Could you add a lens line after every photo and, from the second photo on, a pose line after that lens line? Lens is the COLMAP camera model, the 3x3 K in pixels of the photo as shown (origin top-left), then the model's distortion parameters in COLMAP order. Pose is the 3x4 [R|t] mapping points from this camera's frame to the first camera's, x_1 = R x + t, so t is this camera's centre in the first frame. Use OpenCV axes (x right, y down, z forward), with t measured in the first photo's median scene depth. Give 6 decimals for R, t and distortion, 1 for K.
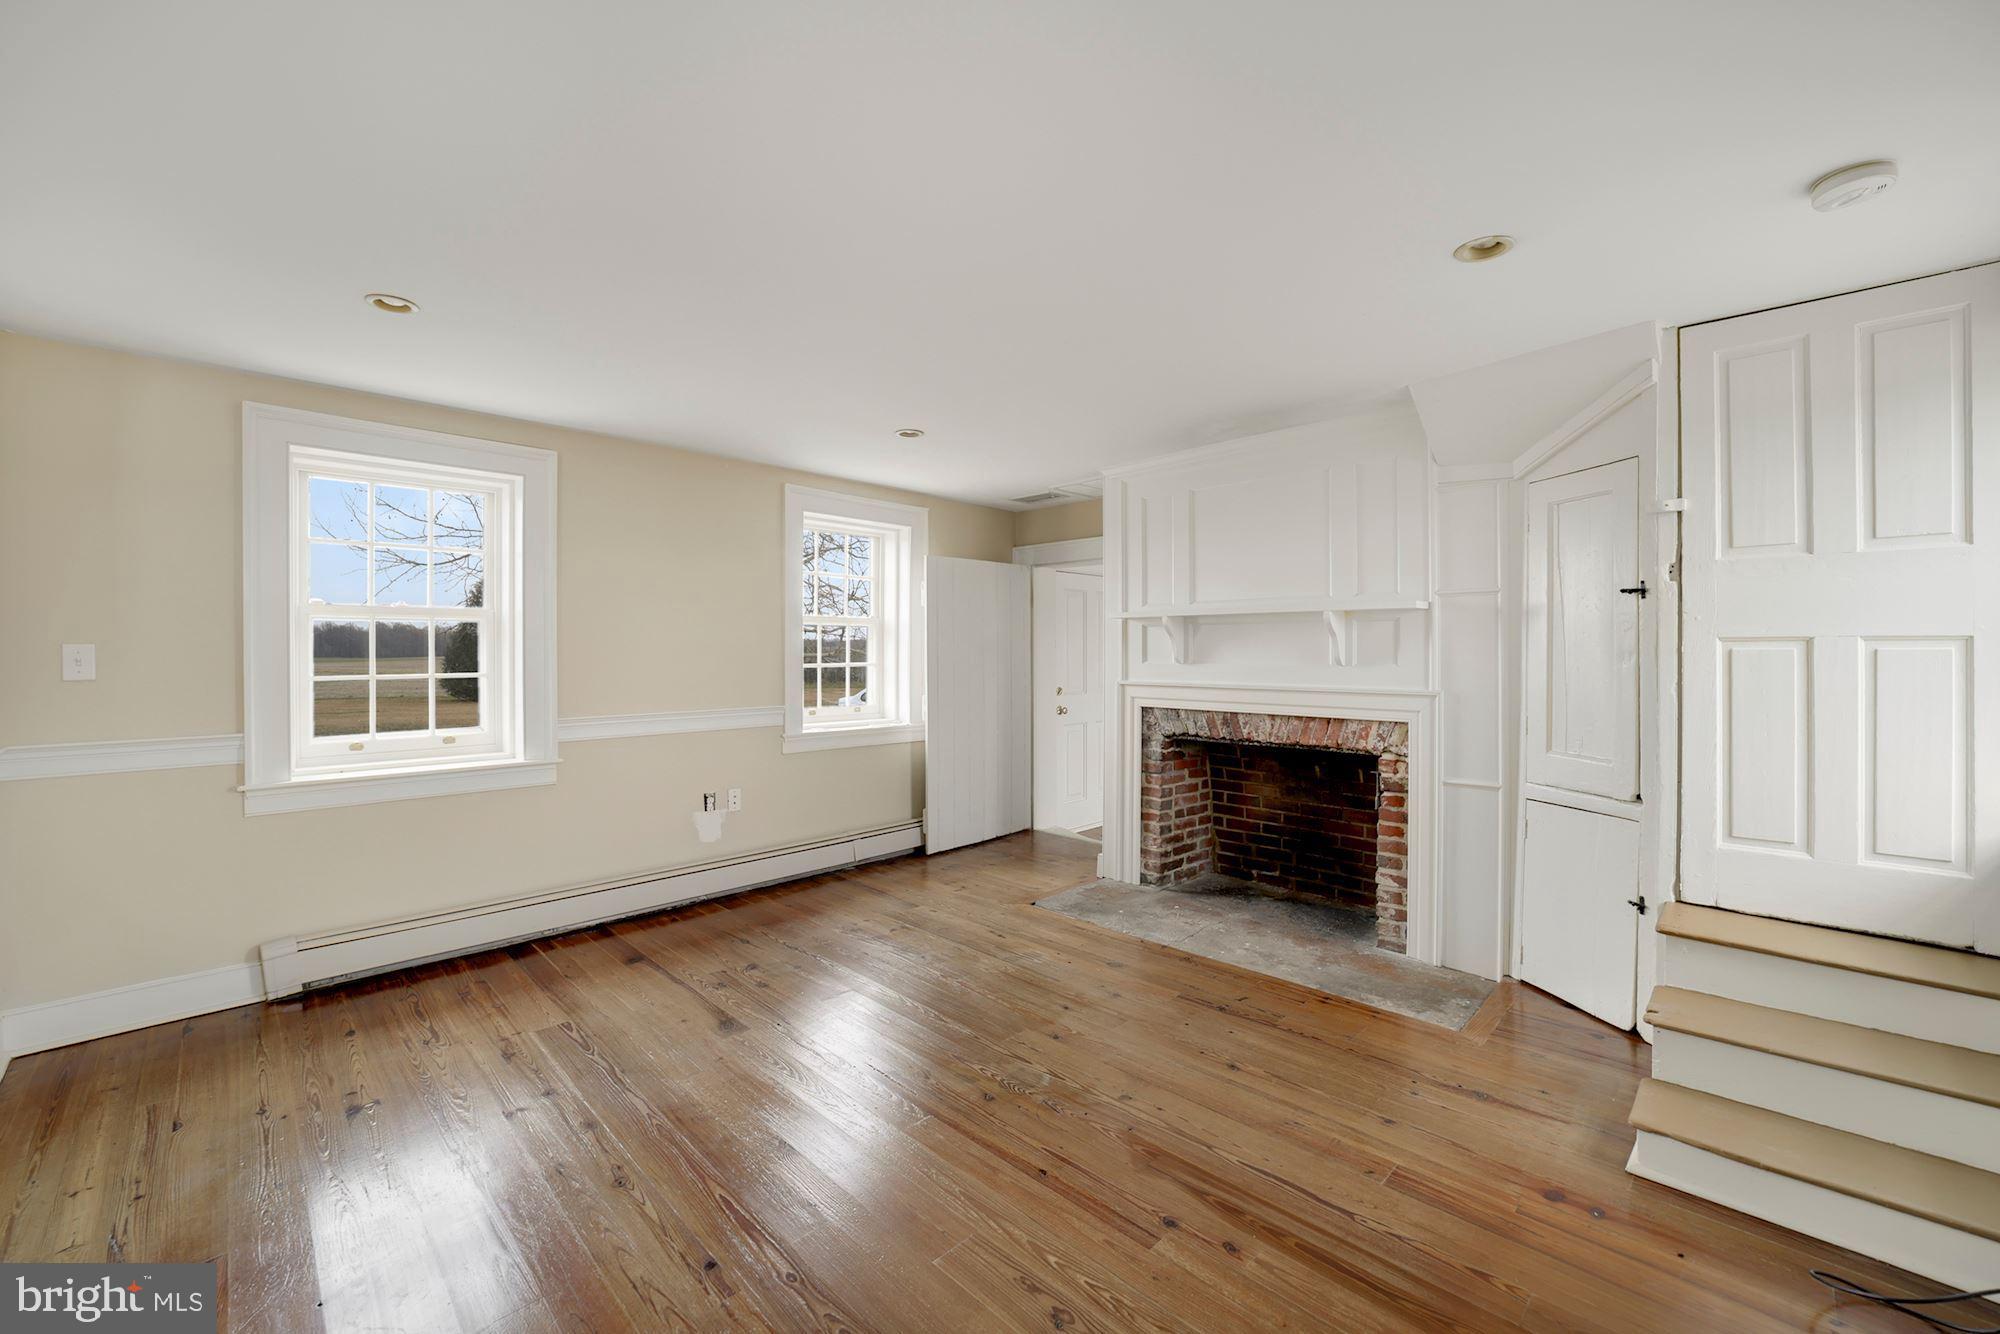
lens RADIAL K [[822.9, 0, 1000.0], [0, 822.9, 667.0], [0, 0, 1]] dist [-0.001170, 0.000026]
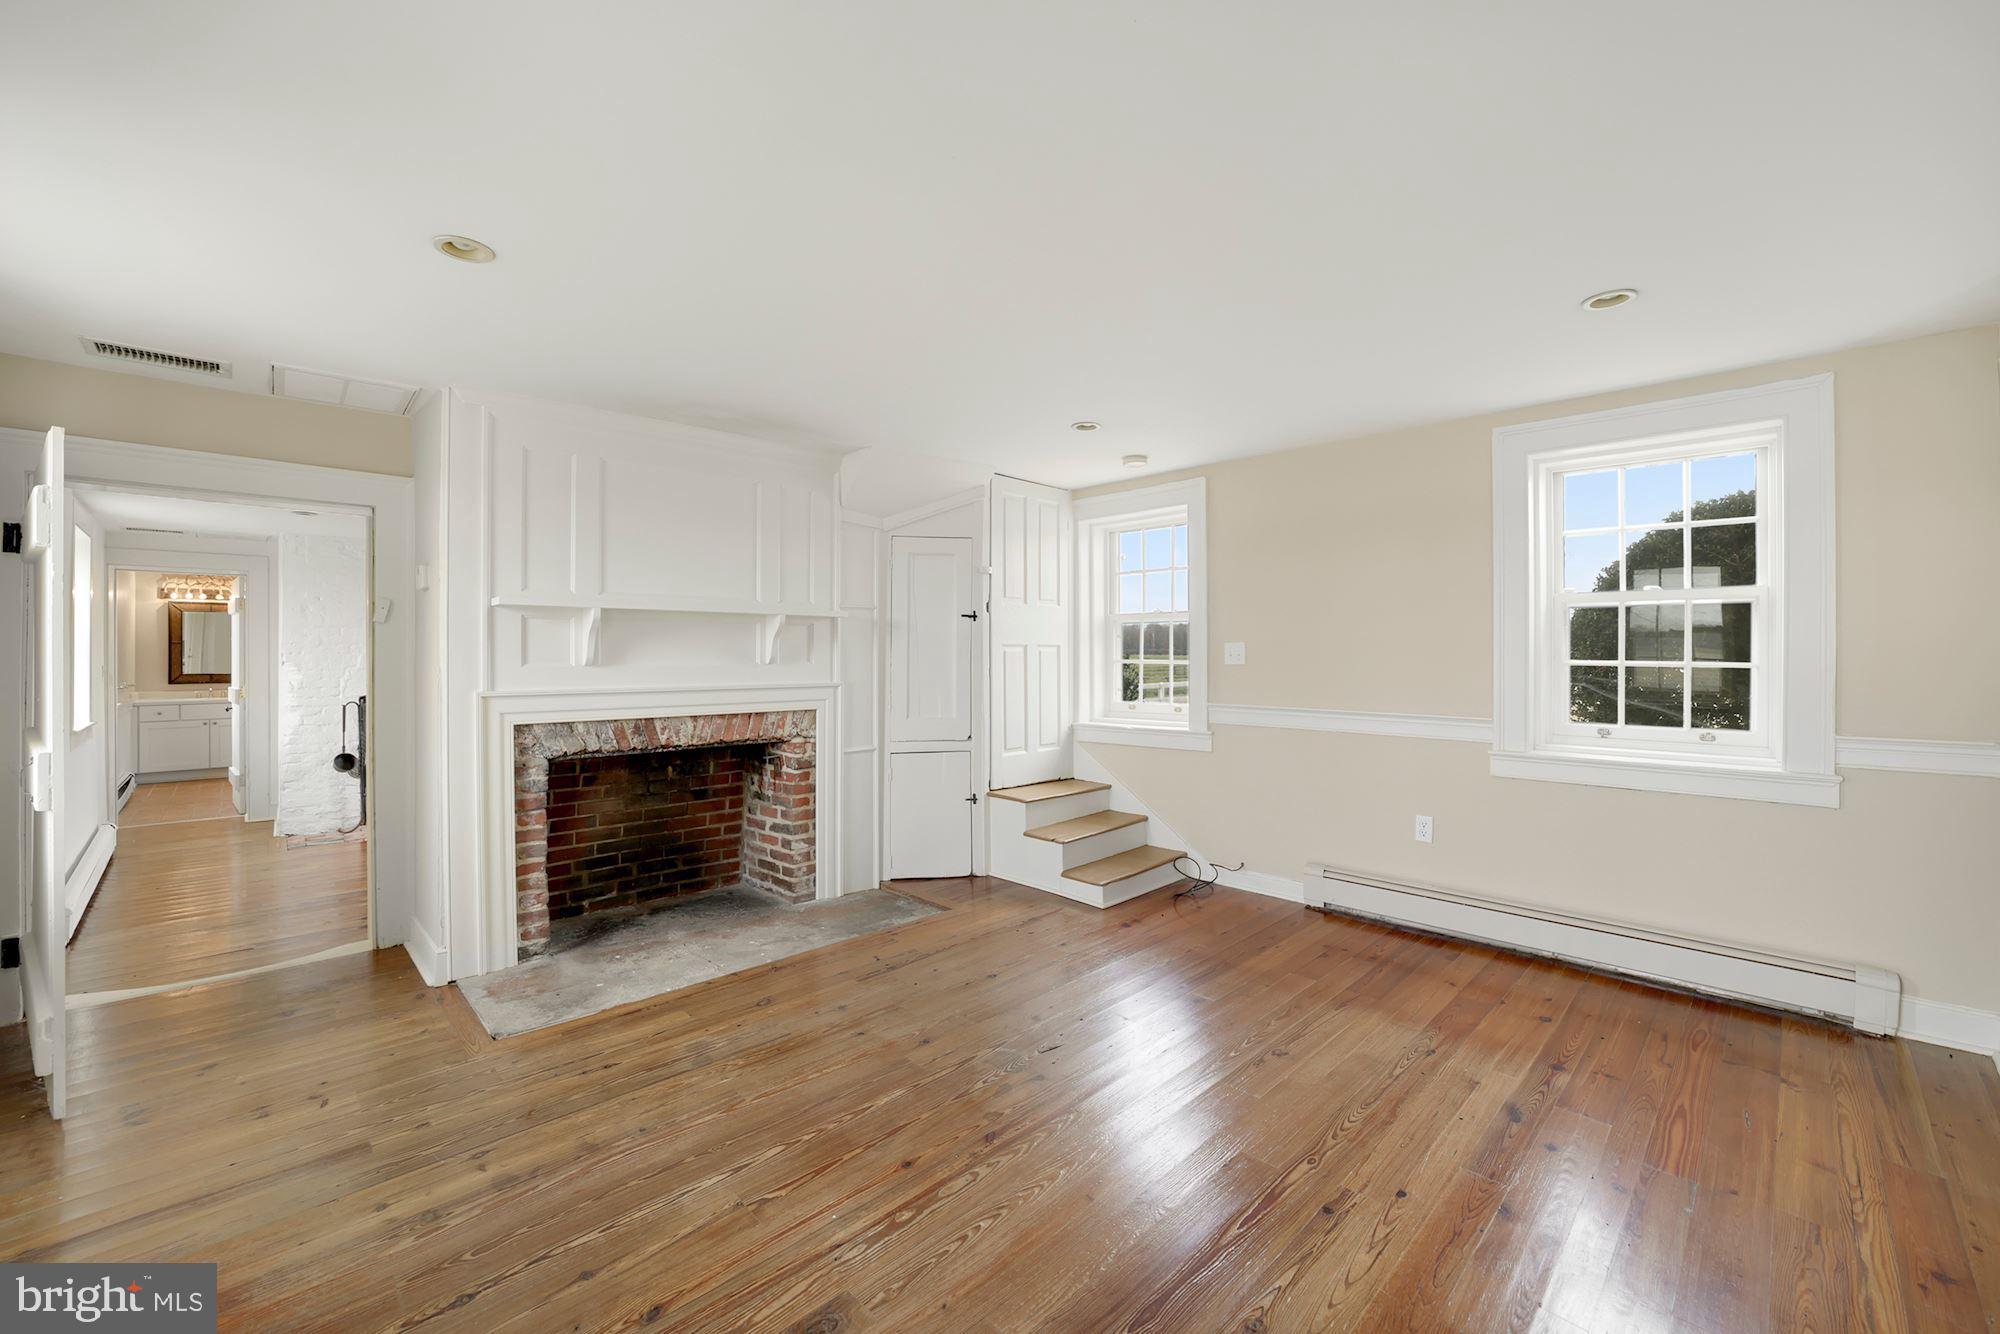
lens RADIAL K [[803.5, 0, 1012.5], [0, 803.5, 656.5], [0, 0, 1]] dist [-0.017783, 0.000255]
pose [[0.010081, -0.002104, 0.999947, -0.653718], [0.018998, 0.999818, 0.001913, -0.007781], [-0.999769, 0.018977, 0.010119, 0.648068]]
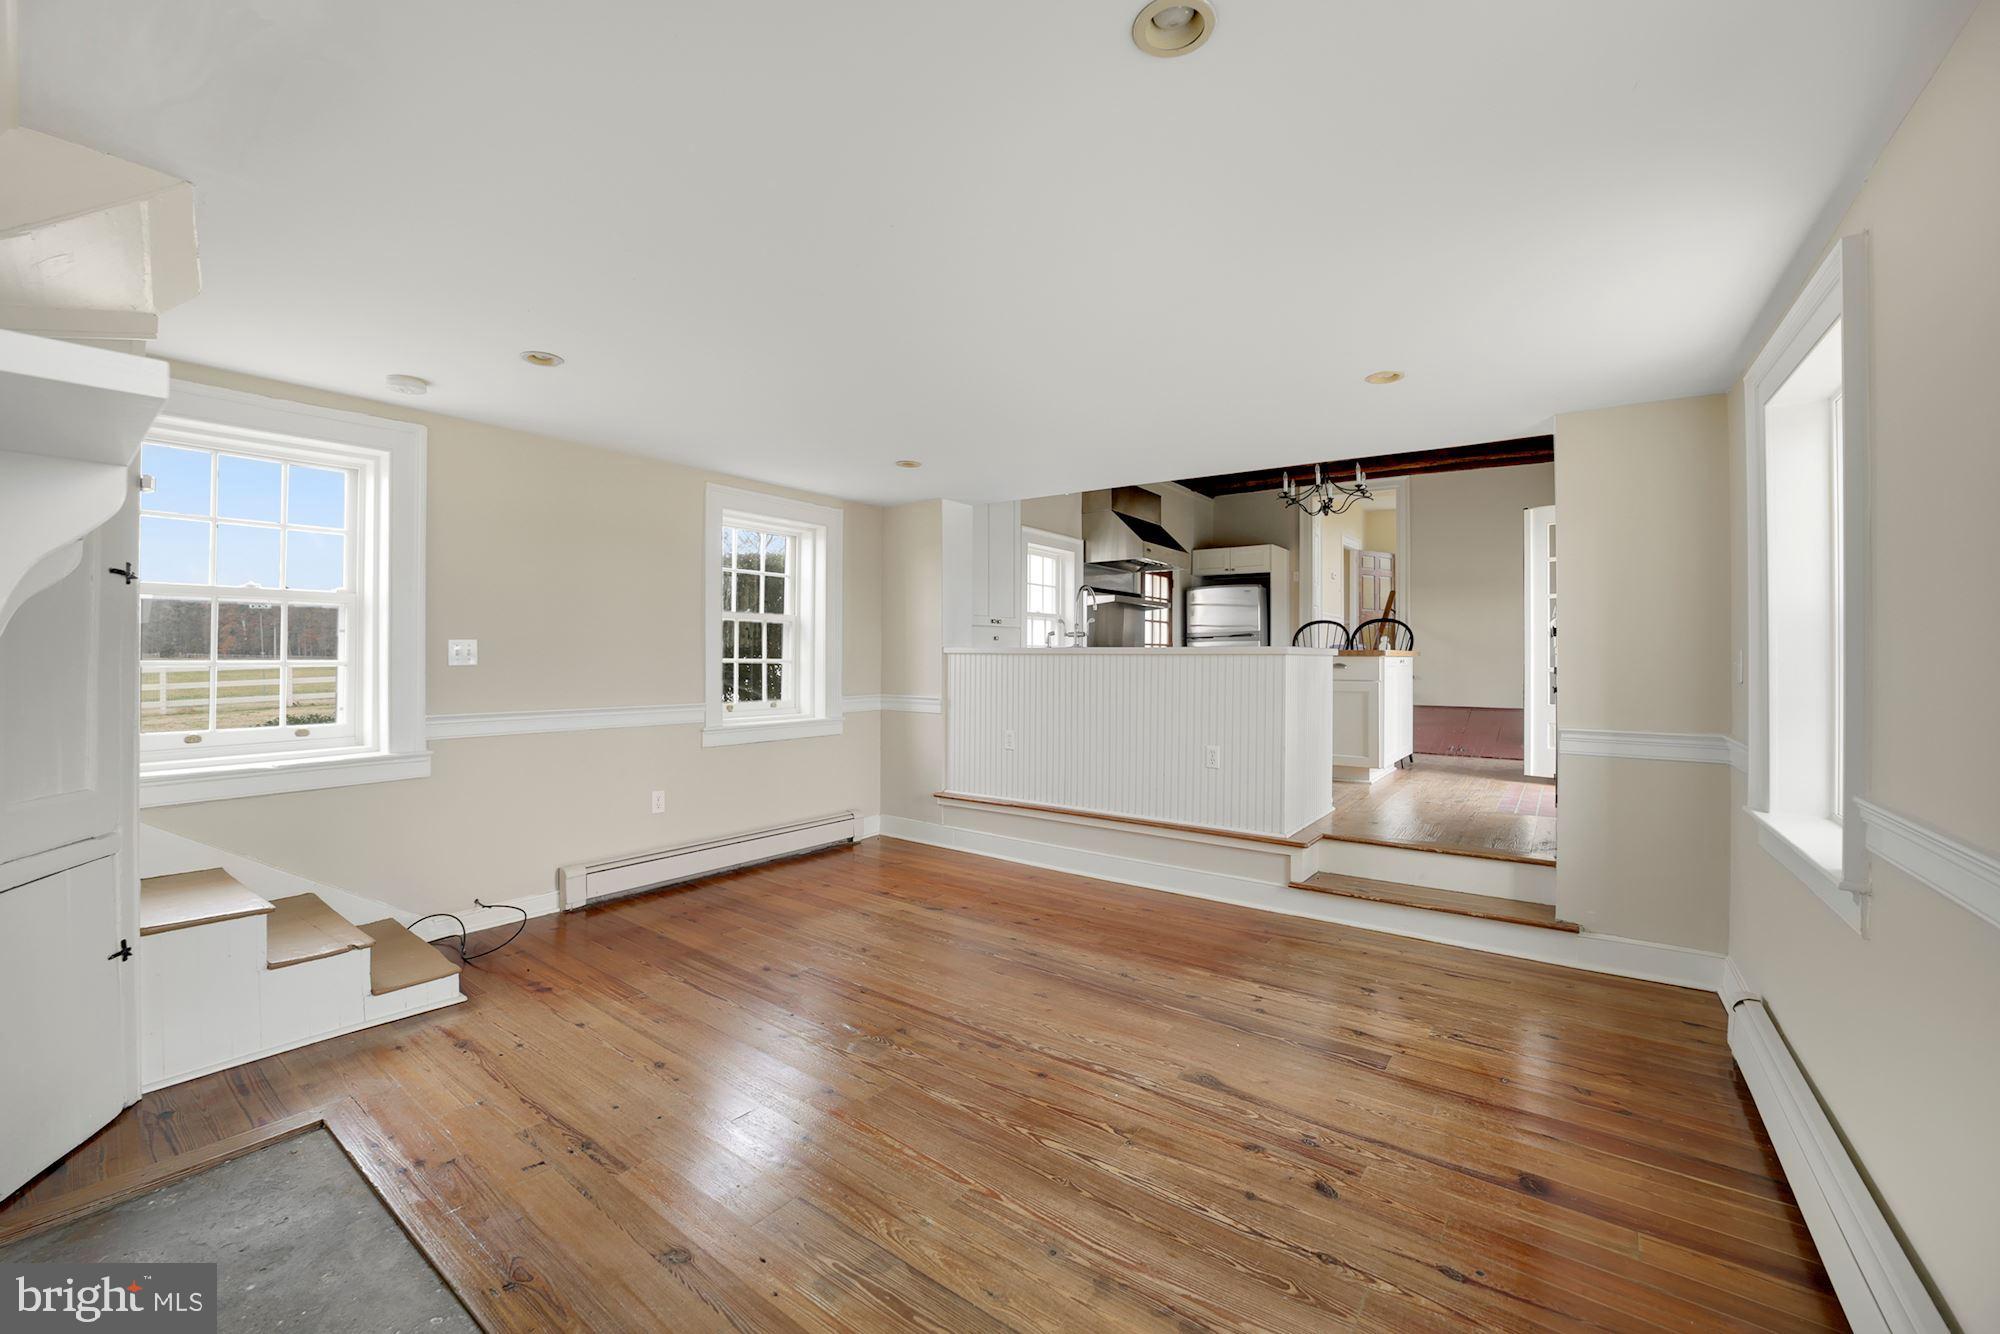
lens RADIAL K [[796.3, 0, 985.1], [0, 796.3, 655.2], [0, 0, 1]] dist [-0.025900, 0.000058]
pose [[-0.991481, -0.004919, -0.130160, 0.012181], [-0.007118, 0.999840, 0.016436, -0.020779], [0.130059, 0.017223, -0.991357, 1.359294]]
